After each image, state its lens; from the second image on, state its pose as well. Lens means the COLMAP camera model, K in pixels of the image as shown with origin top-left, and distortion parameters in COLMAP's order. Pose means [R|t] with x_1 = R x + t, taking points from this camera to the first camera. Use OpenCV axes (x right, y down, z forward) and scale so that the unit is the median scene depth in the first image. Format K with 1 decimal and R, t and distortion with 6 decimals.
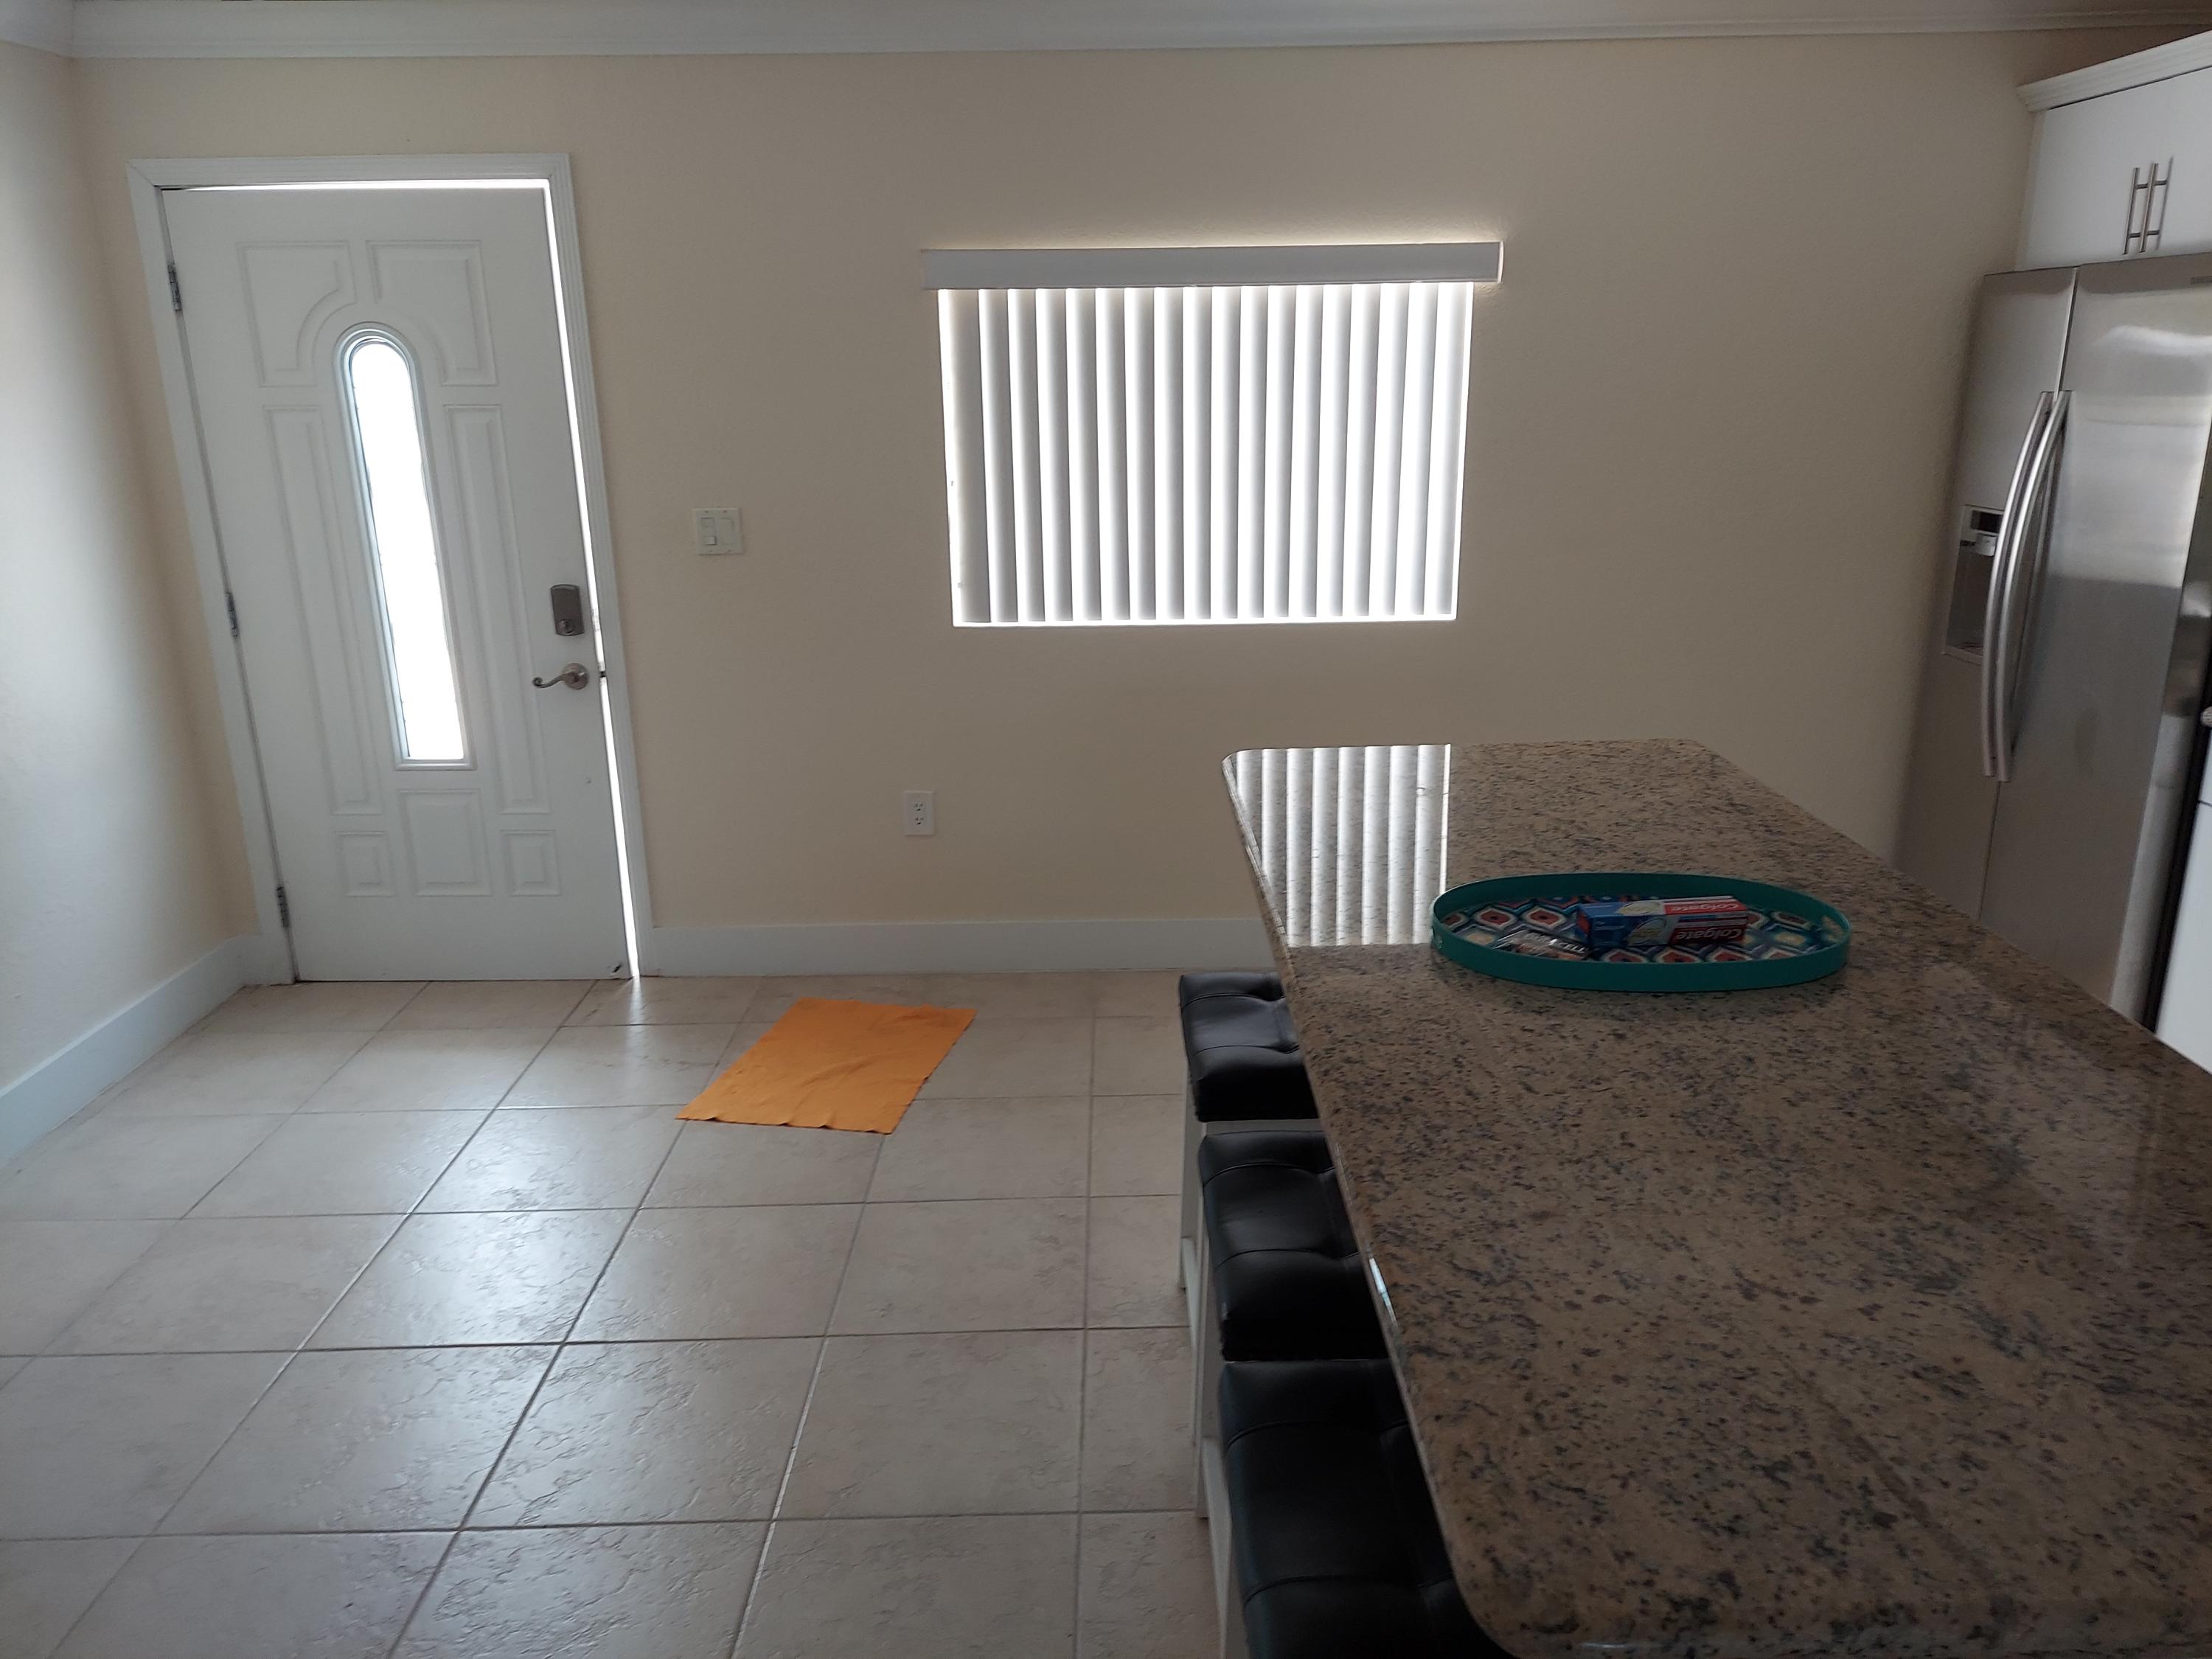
lens RADIAL K [[1587.7, 0, 1120.7], [0, 1587.7, 828.3], [0, 0, 1]] dist [0.094998, -0.098728]
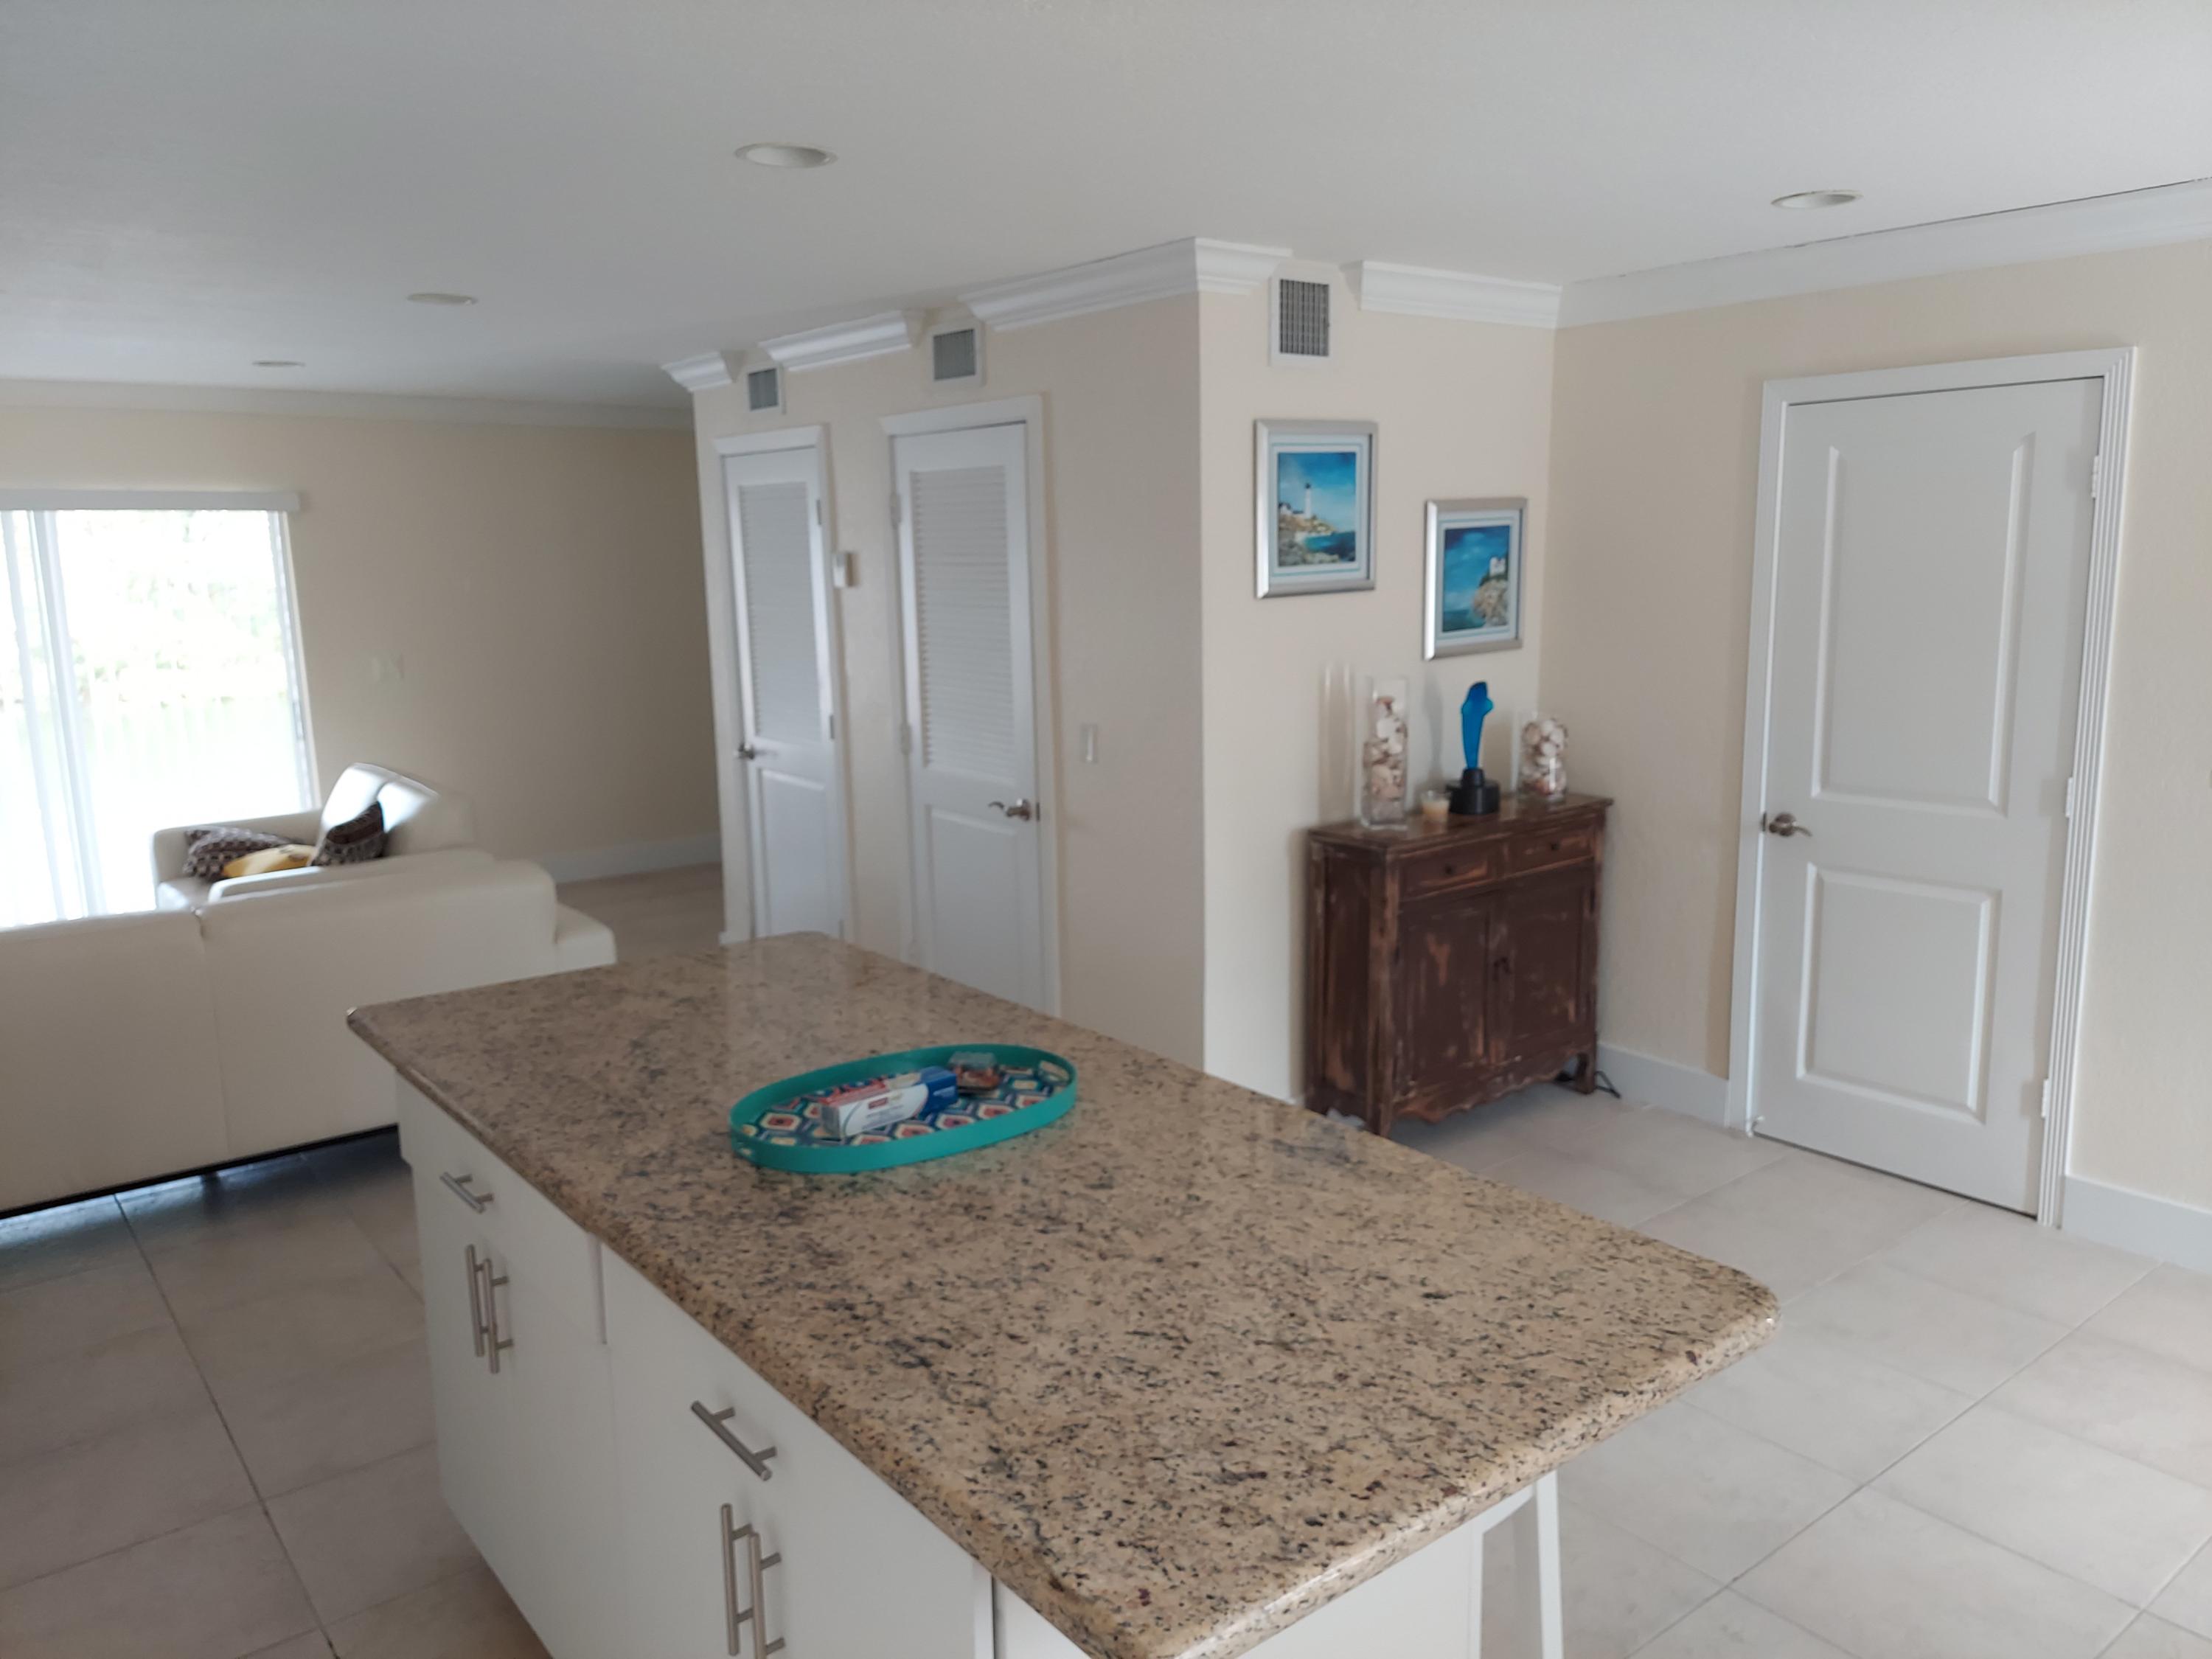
lens RADIAL K [[1587.7, 0, 1120.4], [0, 1587.7, 829.9], [0, 0, 1]] dist [0.094998, -0.098728]
pose [[-0.785461, 0.137373, -0.603473, 0.491520], [-0.151223, 0.902904, 0.402362, -0.333349], [0.600152, 0.407299, -0.688422, 1.028722]]
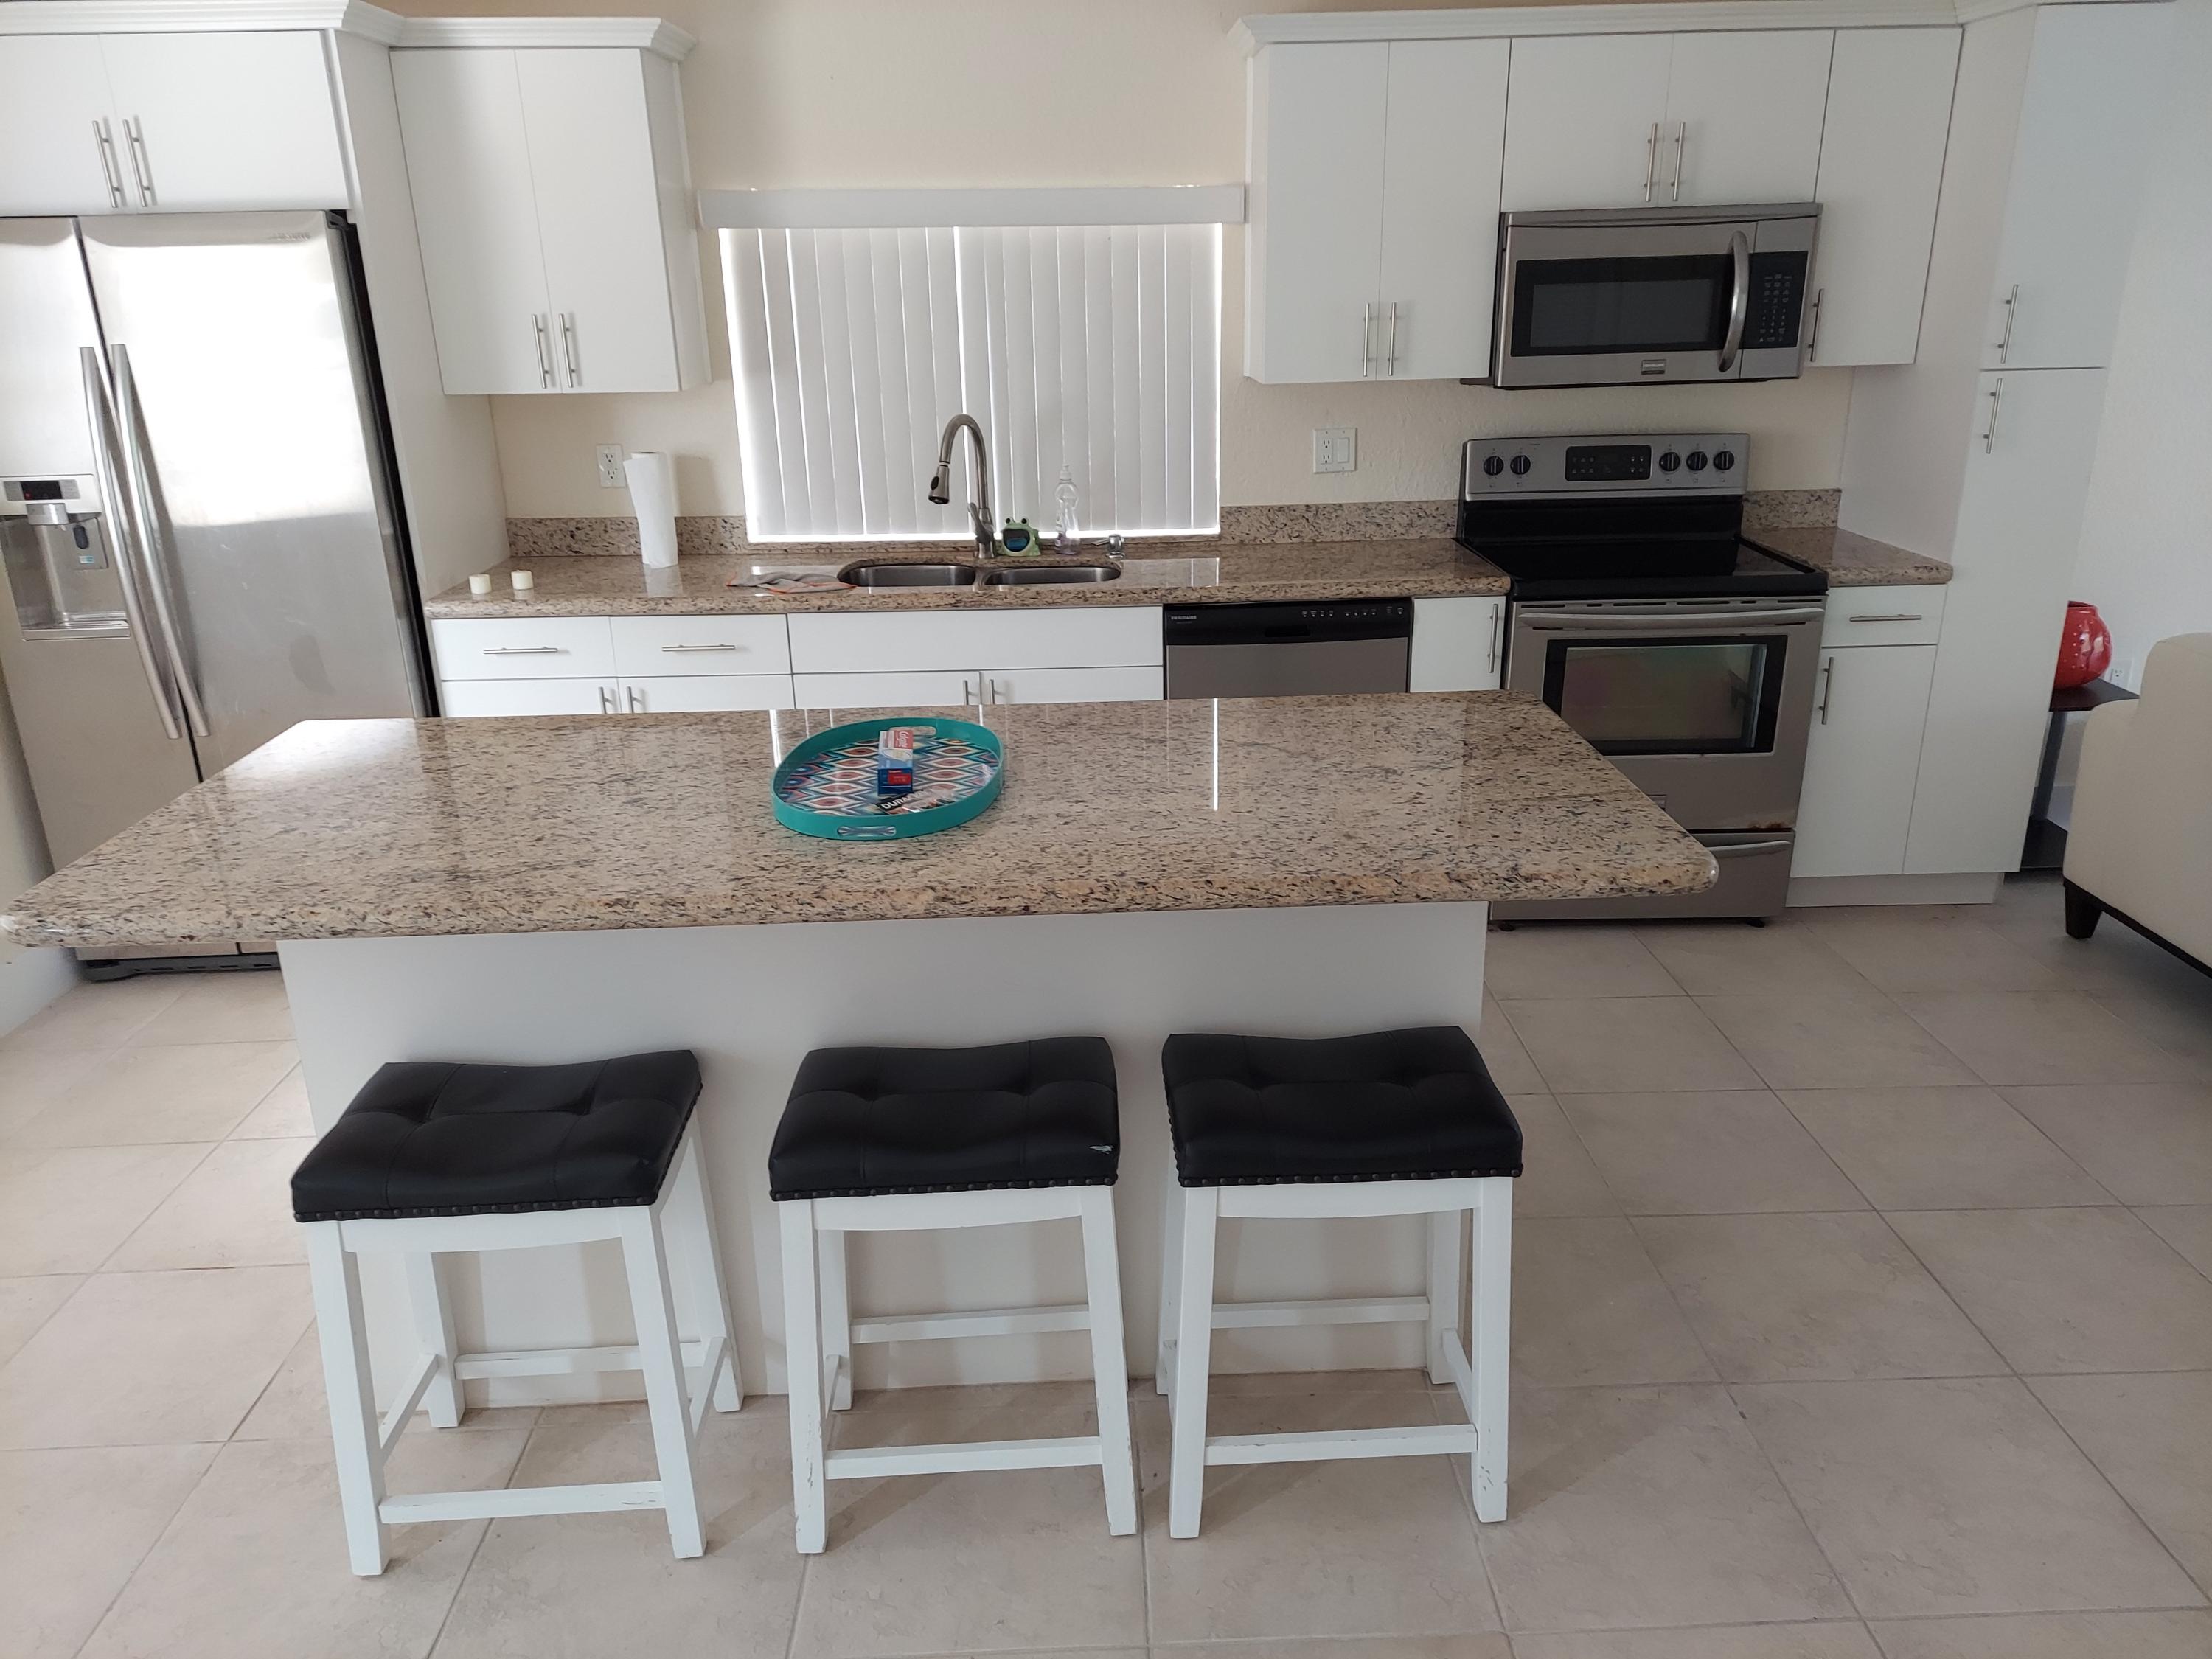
lens RADIAL K [[1587.7, 0, 1129.0], [0, 1587.7, 832.4], [0, 0, 1]] dist [0.094998, -0.098728]
pose [[-0.027431, -0.318414, 0.947555, -0.483145], [0.304746, 0.900124, 0.311298, -0.124980], [-0.952038, 0.297303, 0.072344, 0.439848]]
